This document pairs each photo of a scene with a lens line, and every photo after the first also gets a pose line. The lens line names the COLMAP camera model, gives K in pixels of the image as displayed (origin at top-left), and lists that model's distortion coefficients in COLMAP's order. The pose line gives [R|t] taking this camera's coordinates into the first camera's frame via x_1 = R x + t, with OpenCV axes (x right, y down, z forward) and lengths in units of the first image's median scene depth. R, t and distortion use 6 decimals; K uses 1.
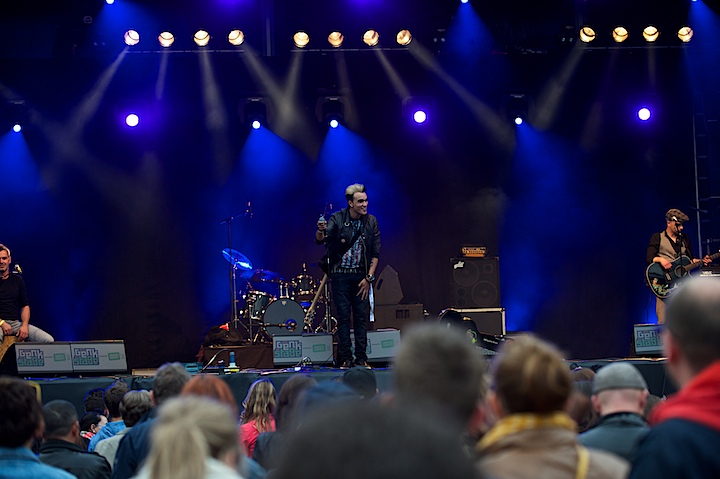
lens RADIAL K [[2279.1, 0, 360.0], [0, 2279.1, 239.5], [0, 0, 1]] dist [-0.258252, -0.445630]
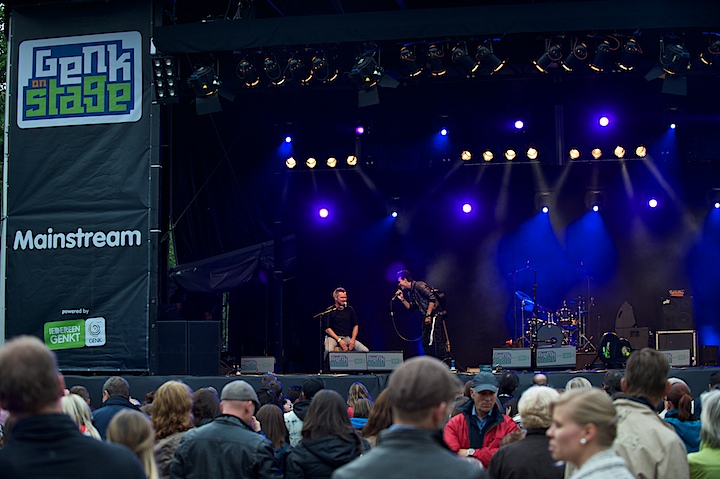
lens RADIAL K [[1458.8, 0, 360.0], [0, 1458.8, 239.5], [0, 0, 1]] dist [-0.581777, 0.019107]
pose [[0.918970, -0.008545, -0.394235, 0.258565], [-0.000963, 0.999714, -0.023913, -0.008327], [0.394326, 0.022355, 0.918699, 0.065021]]
